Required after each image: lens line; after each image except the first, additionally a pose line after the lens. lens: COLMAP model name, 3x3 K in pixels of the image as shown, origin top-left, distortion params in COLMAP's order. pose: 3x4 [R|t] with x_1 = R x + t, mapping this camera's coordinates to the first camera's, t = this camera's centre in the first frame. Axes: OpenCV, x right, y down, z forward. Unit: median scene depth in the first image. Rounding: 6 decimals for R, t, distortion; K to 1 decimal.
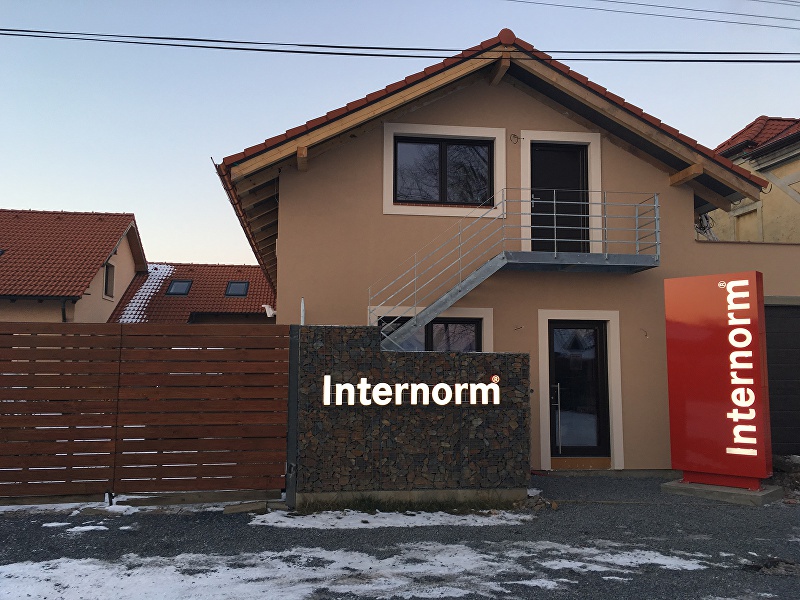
lens RADIAL K [[684.3, 0, 390.4], [0, 684.3, 296.2], [0, 0, 1]] dist [0.076133, -0.101015]
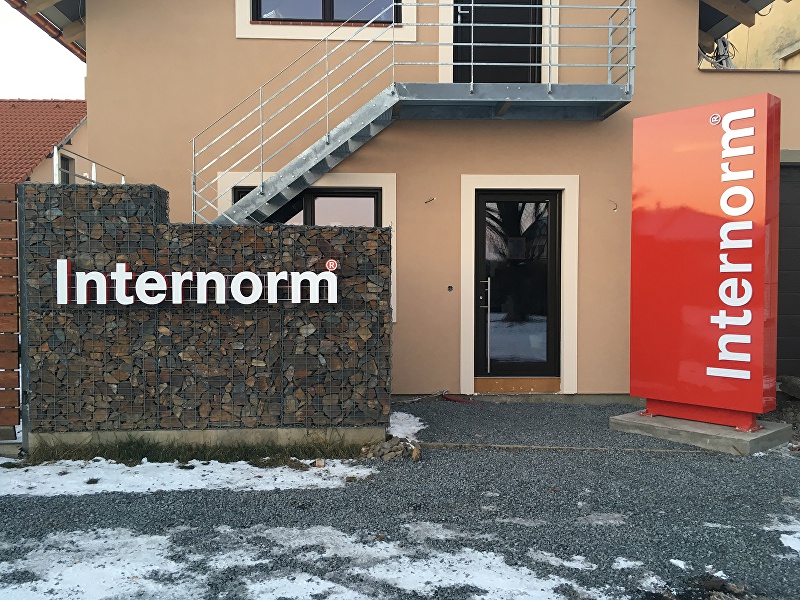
lens RADIAL K [[684.3, 0, 396.4], [0, 684.3, 294.7], [0, 0, 1]] dist [0.076133, -0.101015]
pose [[0.996588, -0.002576, -0.082500, 0.240467], [0.013002, 0.991935, 0.126082, 0.060802], [0.081509, -0.126725, 0.988583, 0.322974]]
